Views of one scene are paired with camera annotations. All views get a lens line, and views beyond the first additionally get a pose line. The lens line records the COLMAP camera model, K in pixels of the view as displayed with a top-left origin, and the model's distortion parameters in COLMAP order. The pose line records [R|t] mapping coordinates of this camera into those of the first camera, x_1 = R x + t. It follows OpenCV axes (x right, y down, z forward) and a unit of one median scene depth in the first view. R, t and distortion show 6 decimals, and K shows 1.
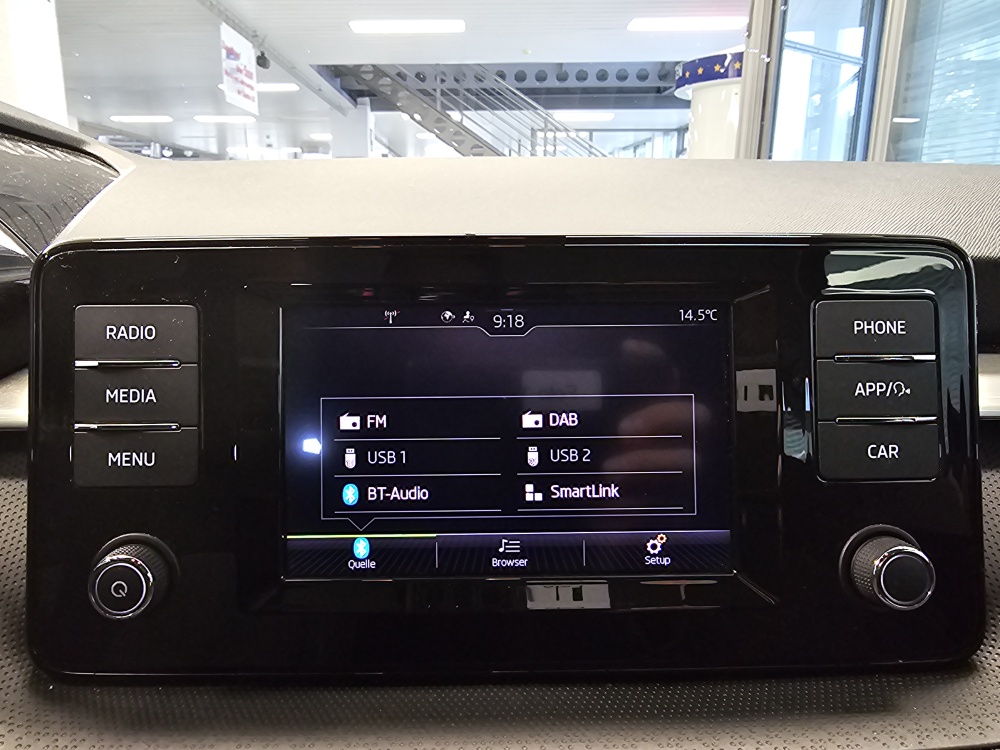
lens RADIAL K [[676.8, 0, 448.0], [0, 676.8, 374.1], [0, 0, 1]] dist [0.000524, 0.001475]
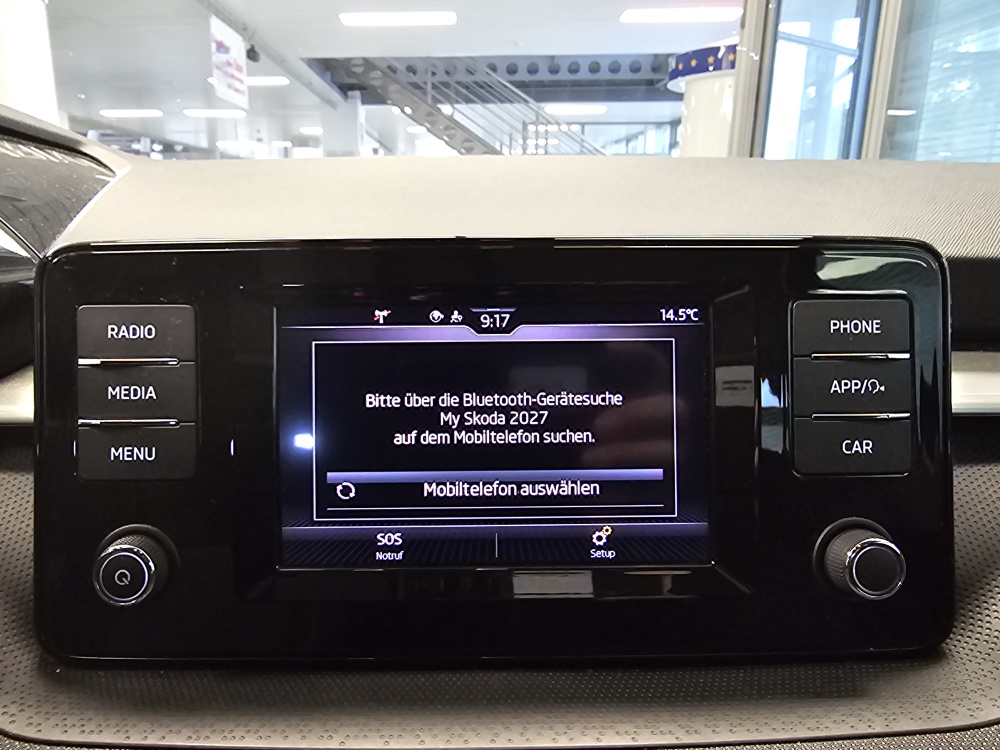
lens RADIAL K [[676.6, 0, 433.7], [0, 676.6, 380.0], [0, 0, 1]] dist [0.001903, 0.001407]
pose [[0.999971, 0.000445, -0.007578, 0.003593], [-0.000322, 0.999869, 0.016177, -0.004404], [0.007584, -0.016174, 0.999840, -0.035741]]
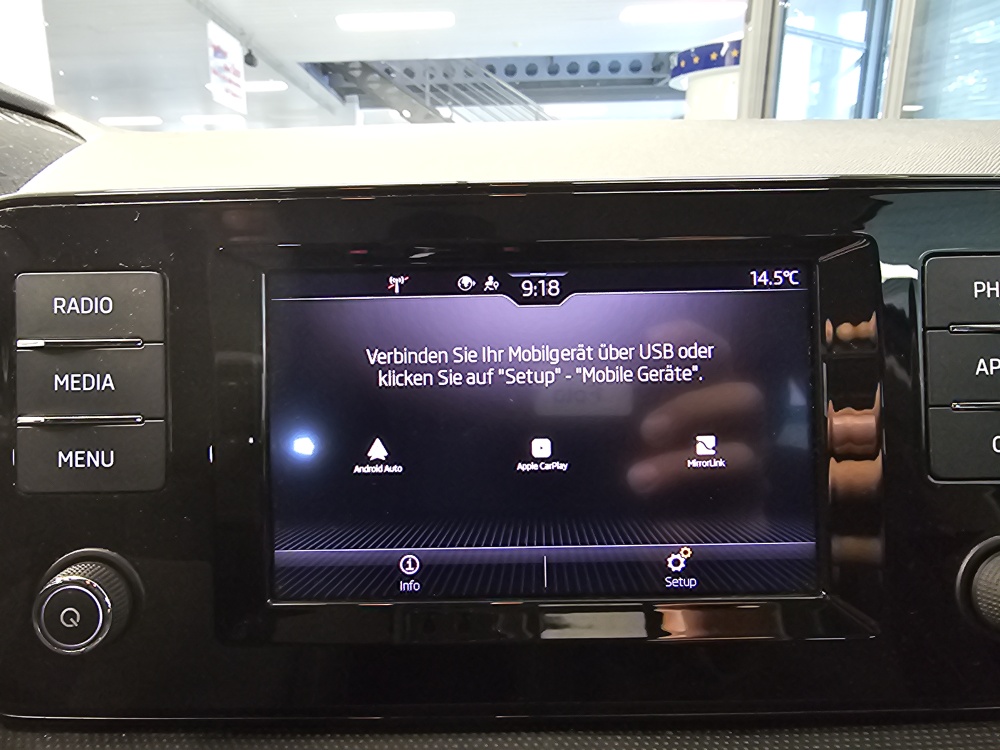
lens RADIAL K [[679.6, 0, 423.2], [0, 679.6, 380.3], [0, 0, 1]] dist [0.002005, 0.000706]
pose [[0.999692, -0.008422, -0.023346, -0.034047], [0.008644, 0.999918, 0.009403, 0.024388], [0.023265, -0.009602, 0.999683, 0.173017]]
